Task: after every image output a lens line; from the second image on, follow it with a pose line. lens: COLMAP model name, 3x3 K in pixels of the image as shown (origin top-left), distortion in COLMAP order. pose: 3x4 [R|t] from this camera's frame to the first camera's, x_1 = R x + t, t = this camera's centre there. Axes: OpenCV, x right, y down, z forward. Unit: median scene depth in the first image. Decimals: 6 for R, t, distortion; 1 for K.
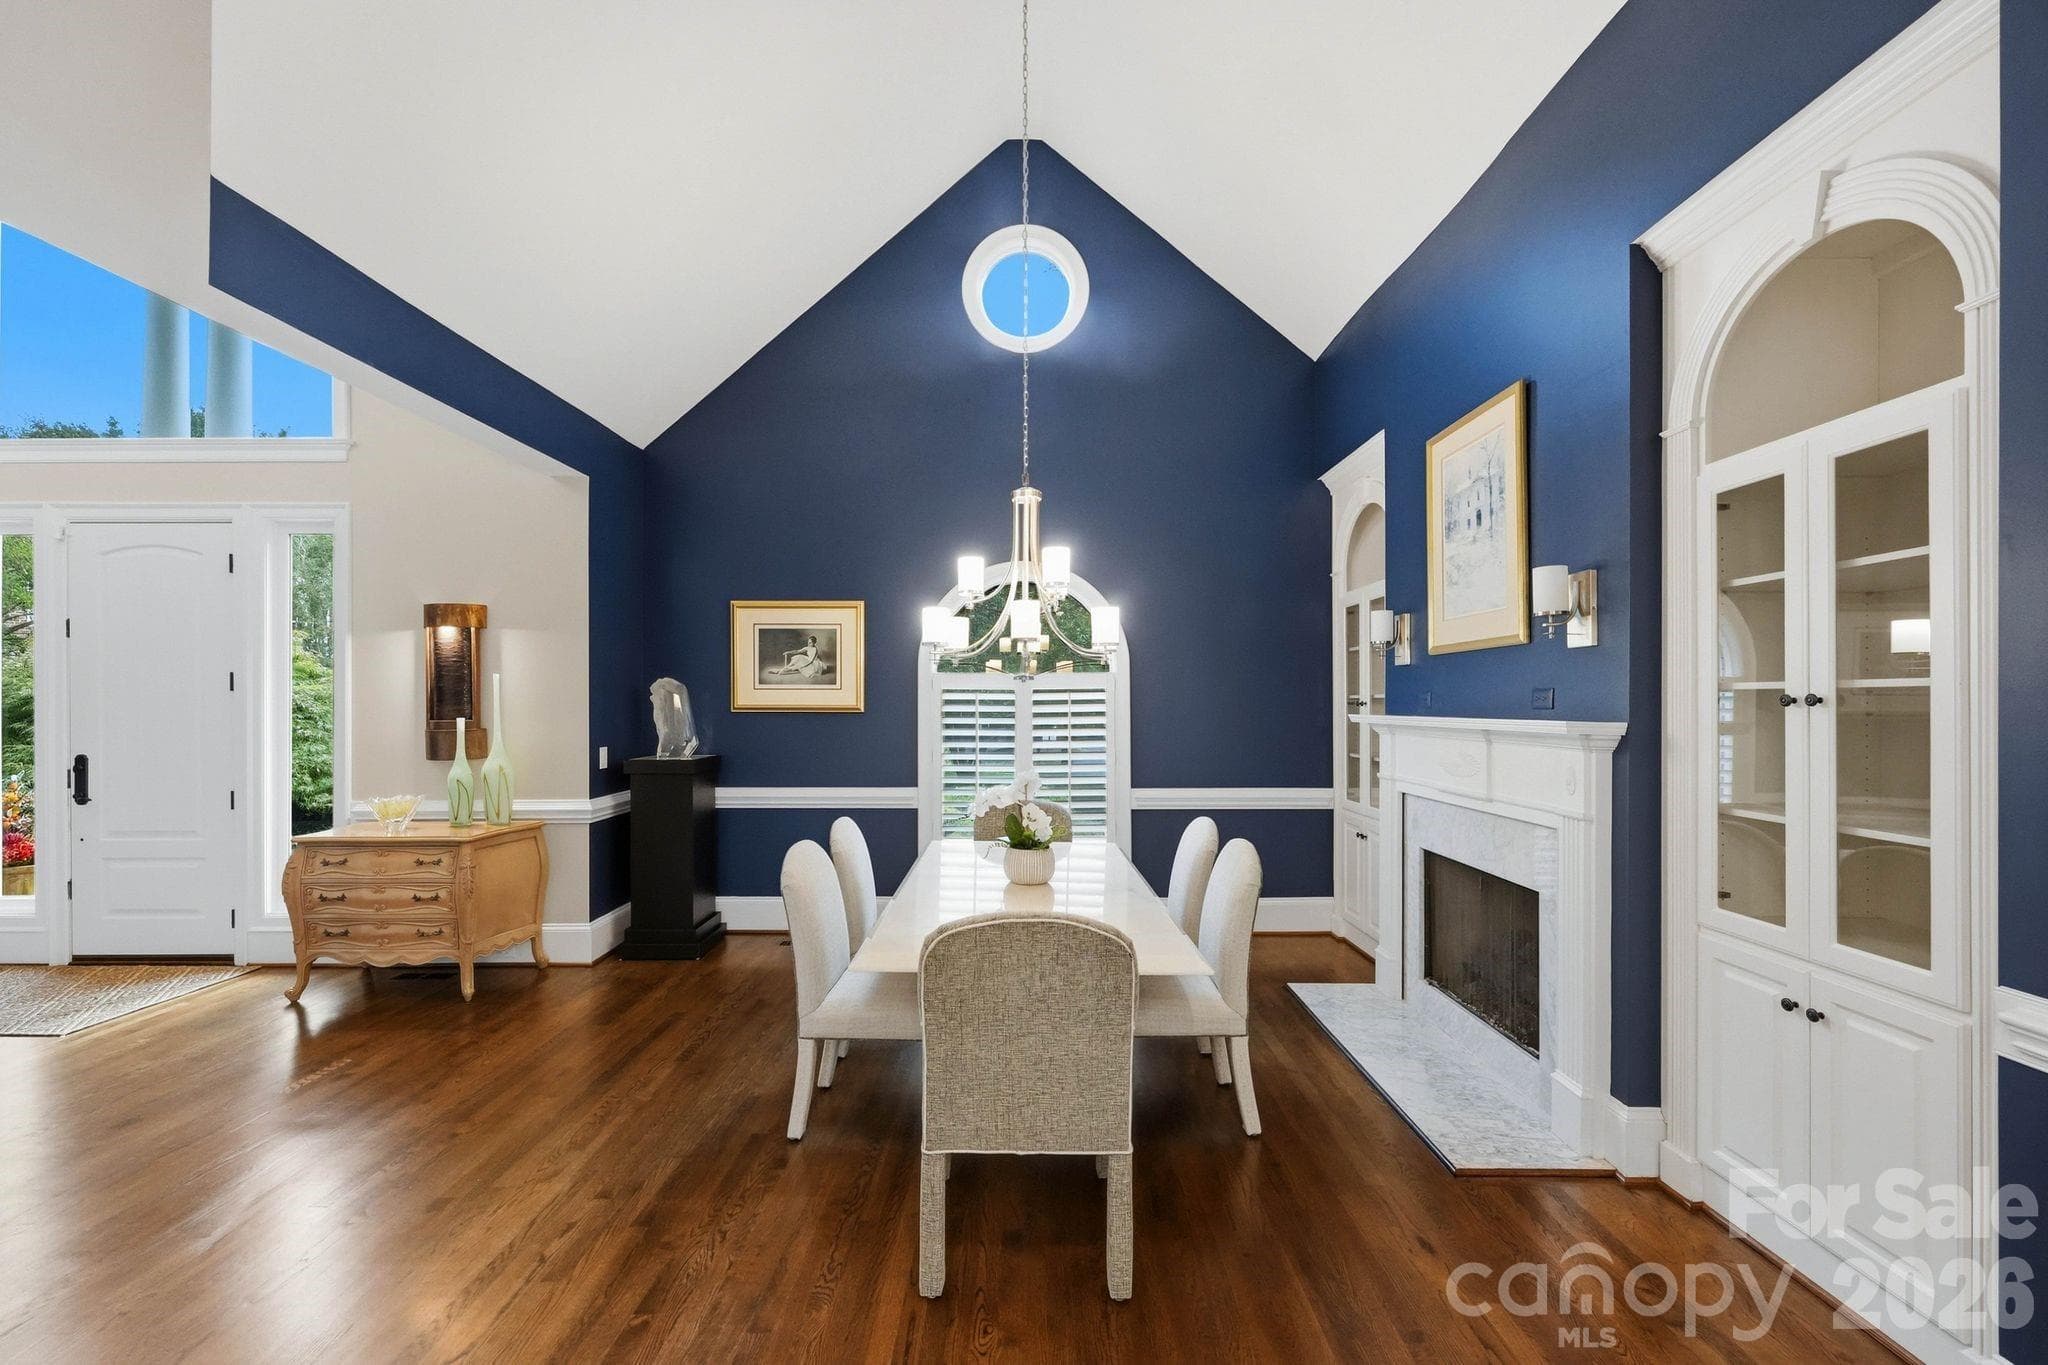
lens RADIAL K [[833.9, 0, 1026.5], [0, 833.9, 700.6], [0, 0, 1]] dist [-0.002326, 0.000891]
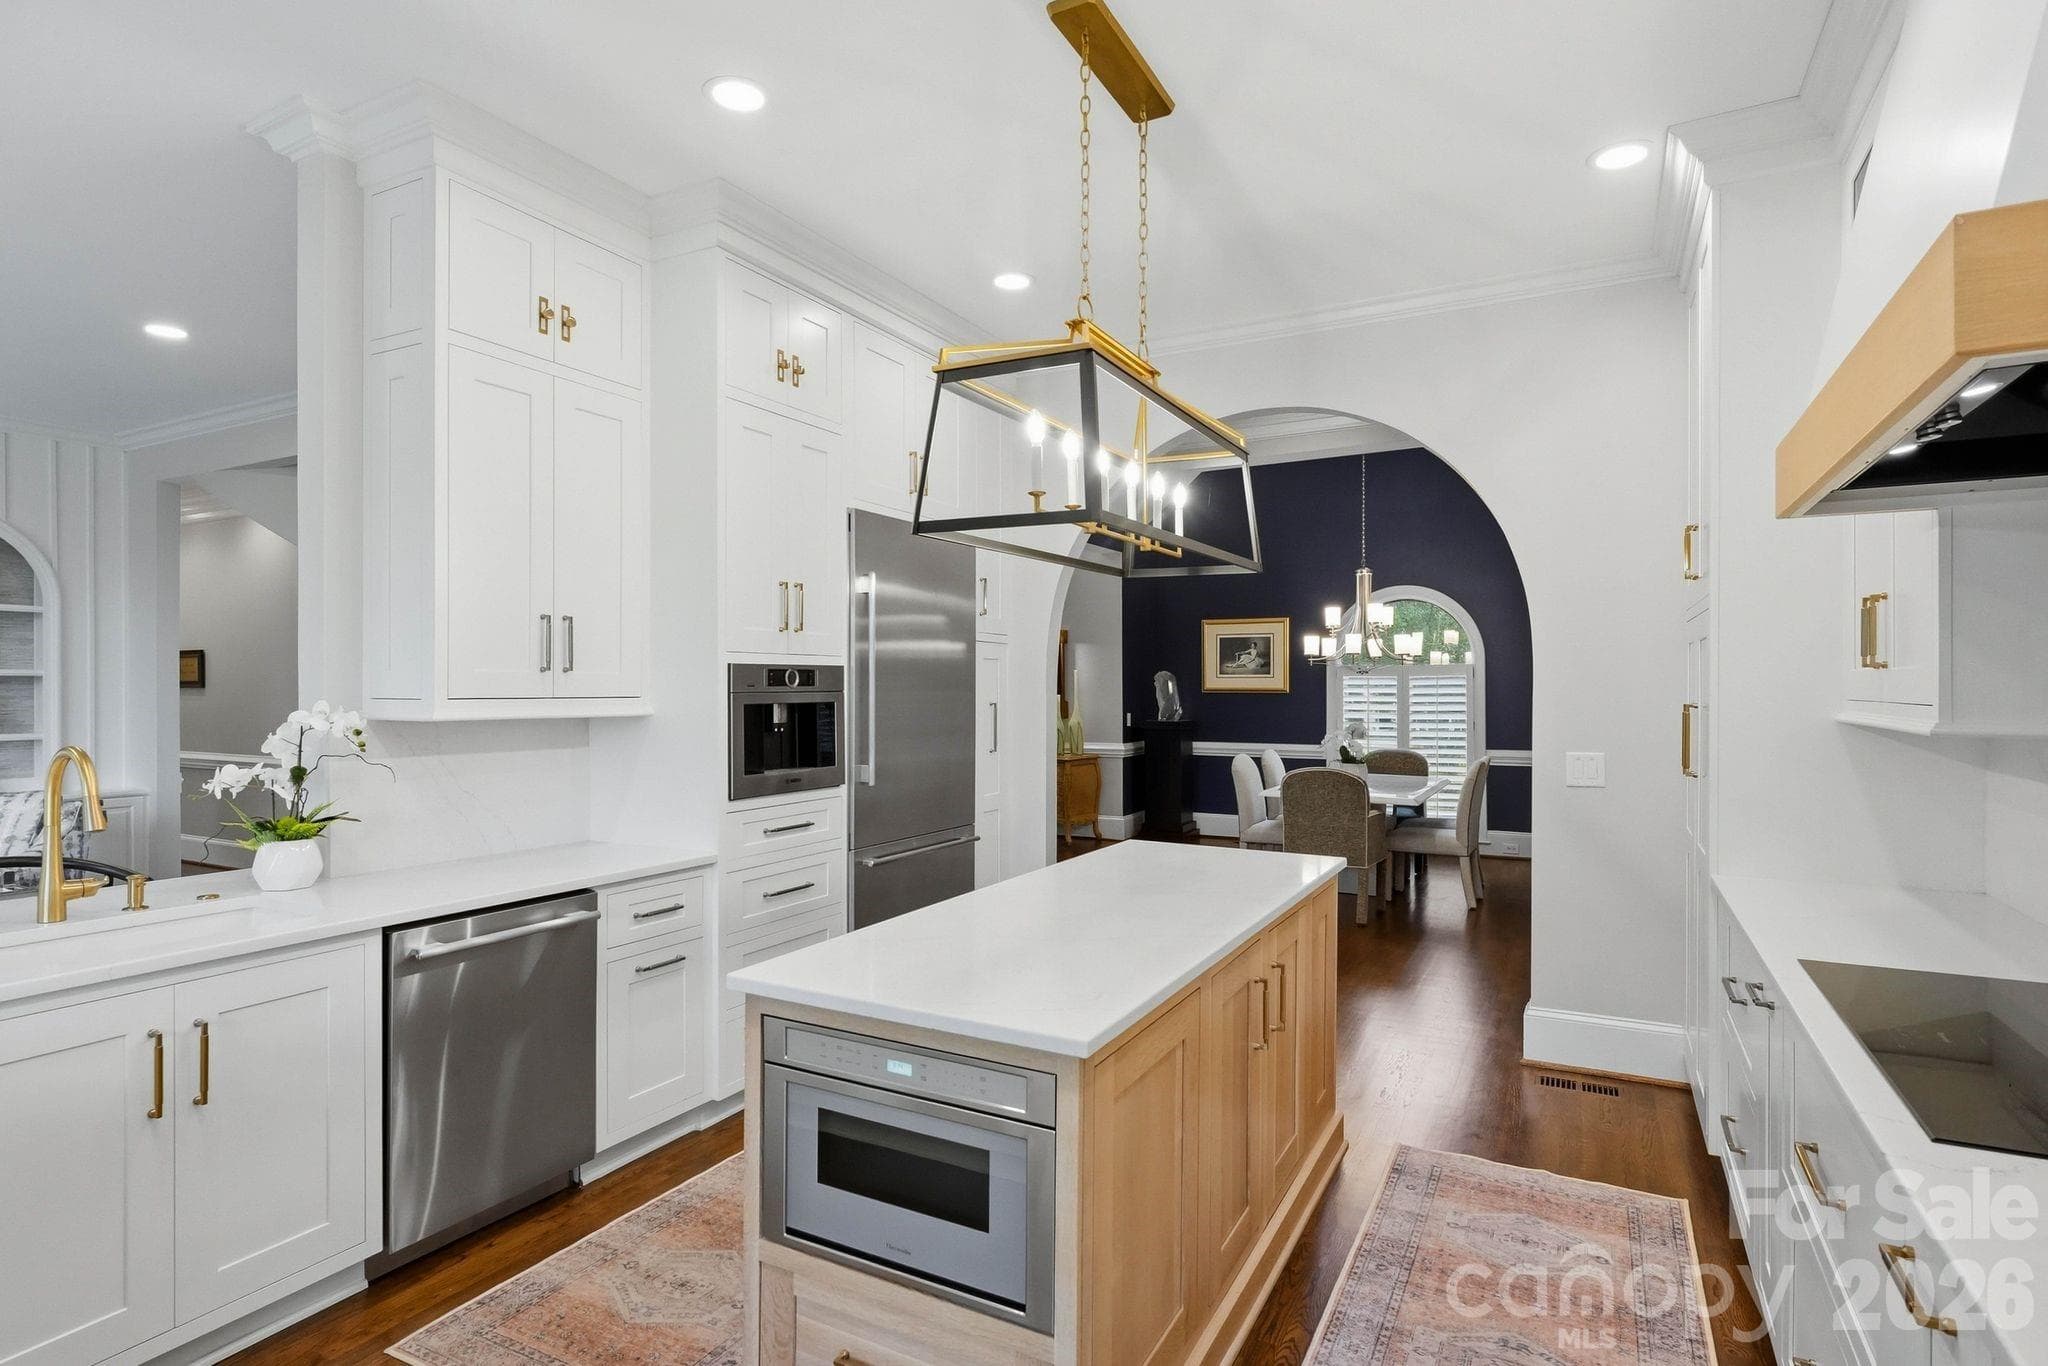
lens RADIAL K [[1058.2, 0, 1018.2], [0, 1058.2, 688.4], [0, 0, 1]] dist [0.012734, -0.001318]
pose [[0.879725, 0.000168, -0.475483, 0.288876], [0.002921, 0.999979, 0.005758, -0.006686], [0.475474, -0.006454, 0.879706, -0.919989]]
